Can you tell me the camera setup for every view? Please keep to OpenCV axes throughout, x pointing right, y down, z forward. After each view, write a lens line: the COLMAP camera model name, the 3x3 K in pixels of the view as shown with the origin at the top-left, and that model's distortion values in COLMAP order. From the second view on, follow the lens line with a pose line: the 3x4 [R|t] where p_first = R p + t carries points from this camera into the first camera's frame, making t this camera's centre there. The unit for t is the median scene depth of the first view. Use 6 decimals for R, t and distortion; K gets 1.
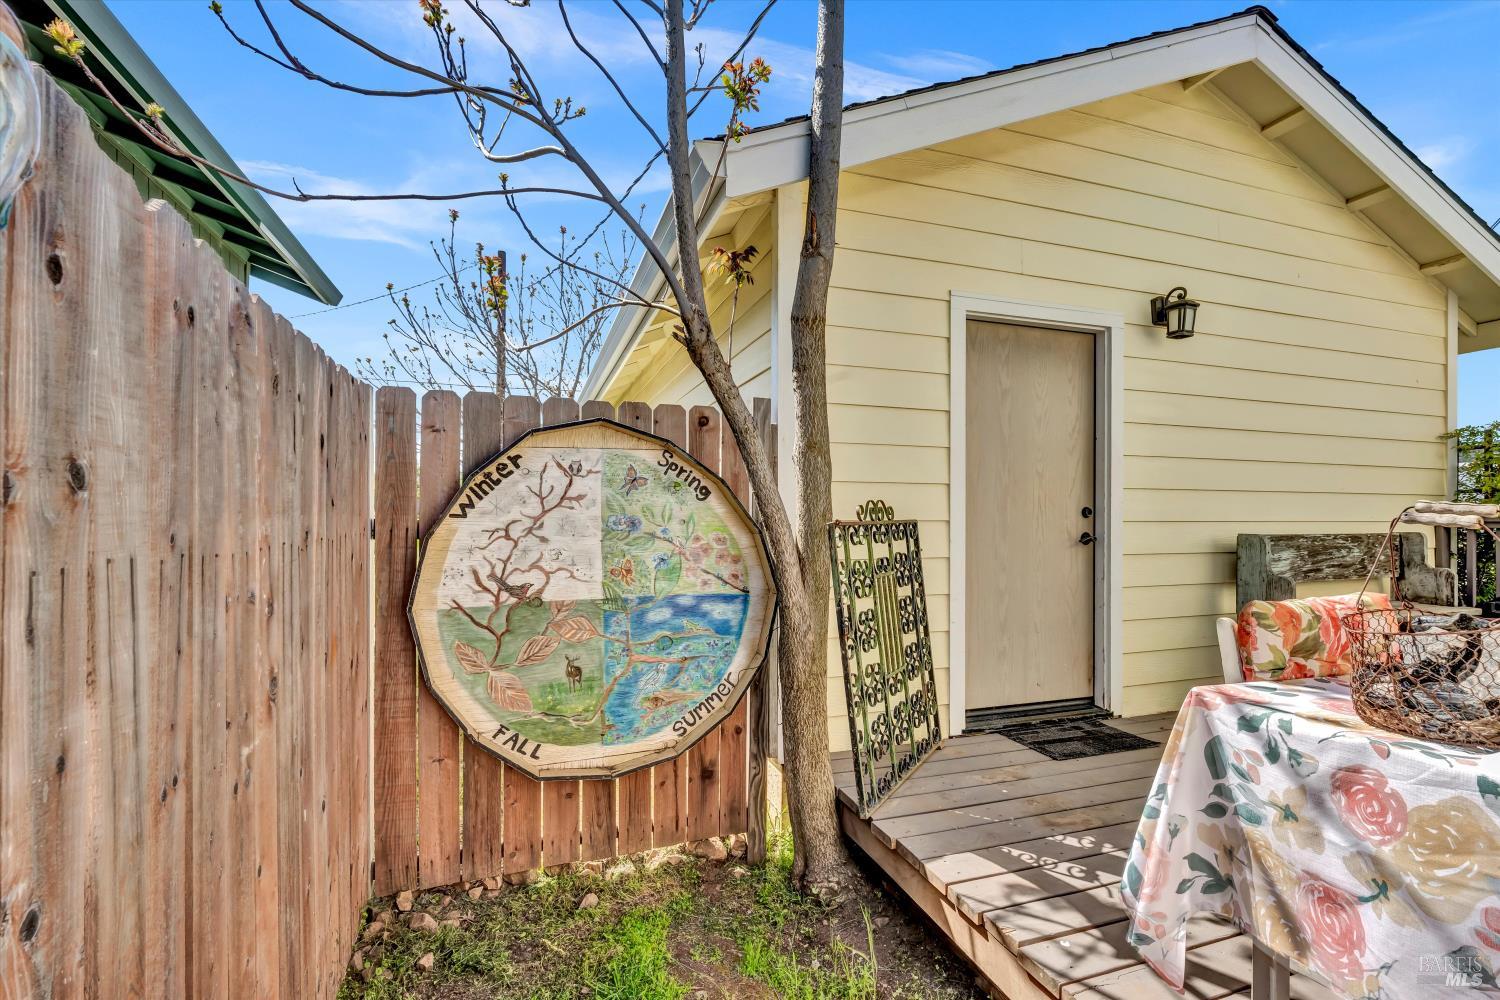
lens RADIAL K [[672.7, 0, 750.0], [0, 672.7, 500.0], [0, 0, 1]] dist [-0.004480, -0.000627]
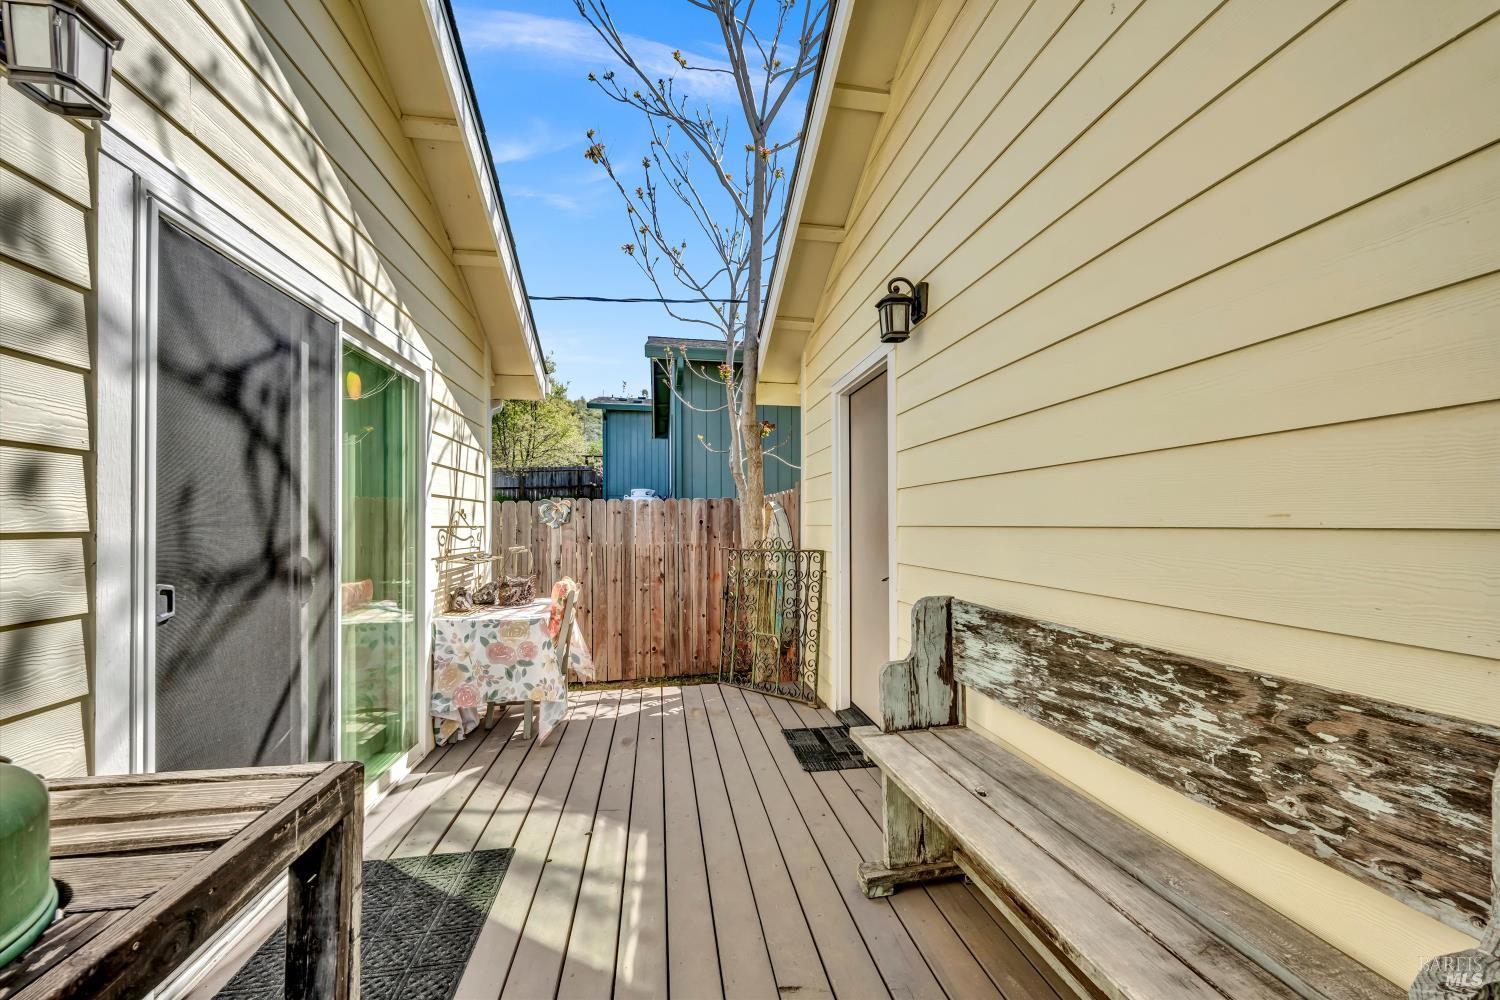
lens RADIAL K [[619.7, 0, 753.8], [0, 619.7, 517.6], [0, 0, 1]] dist [-0.000084, -0.000077]
pose [[-0.174144, -0.011294, -0.984655, 1.270876], [0.020867, 0.999667, -0.015156, -0.016894], [0.984499, -0.023186, -0.173851, 0.876454]]
